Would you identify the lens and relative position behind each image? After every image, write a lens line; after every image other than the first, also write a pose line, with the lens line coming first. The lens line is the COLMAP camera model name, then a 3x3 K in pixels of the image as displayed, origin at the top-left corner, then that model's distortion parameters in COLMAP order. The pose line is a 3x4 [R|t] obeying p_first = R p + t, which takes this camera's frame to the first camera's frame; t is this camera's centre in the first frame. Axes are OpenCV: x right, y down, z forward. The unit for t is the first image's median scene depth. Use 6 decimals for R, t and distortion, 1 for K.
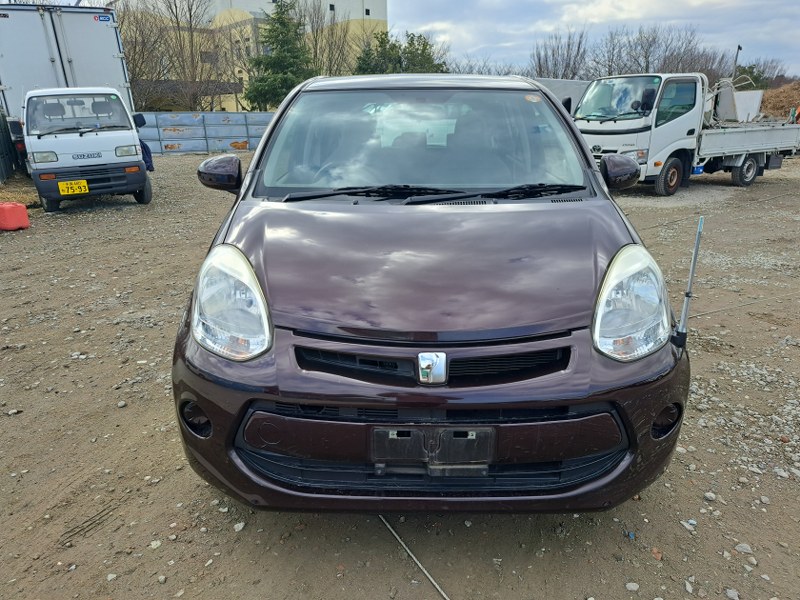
lens RADIAL K [[570.5, 0, 401.5], [0, 570.5, 298.9], [0, 0, 1]] dist [0.012362, -0.012532]
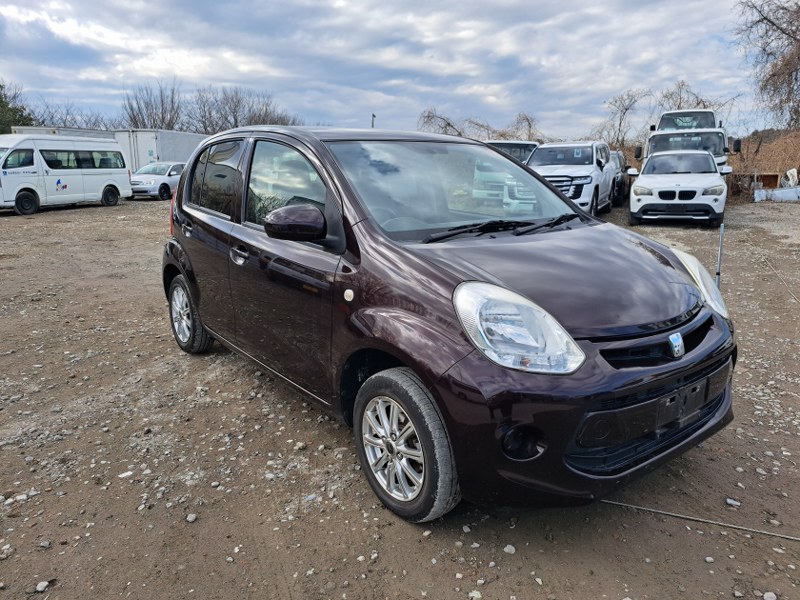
lens RADIAL K [[559.2, 0, 400.3], [0, 559.2, 302.1], [0, 0, 1]] dist [0.028333, -0.005357]
pose [[0.787041, -0.135894, 0.601747, -1.156627], [0.181741, 0.983222, -0.015661, -0.072268], [-0.589522, 0.121687, 0.798533, 0.287913]]
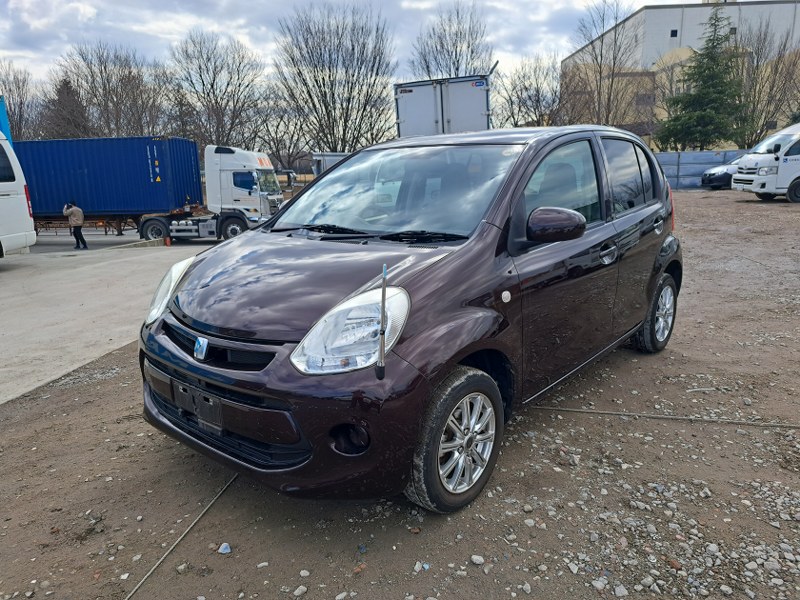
lens RADIAL K [[570.5, 0, 399.3], [0, 570.5, 297.4], [0, 0, 1]] dist [0.012362, -0.012532]
pose [[0.763944, 0.121071, -0.633822, 1.237050], [-0.165487, 0.986150, -0.011090, -0.066765], [0.623701, 0.113361, 0.773399, 0.168061]]
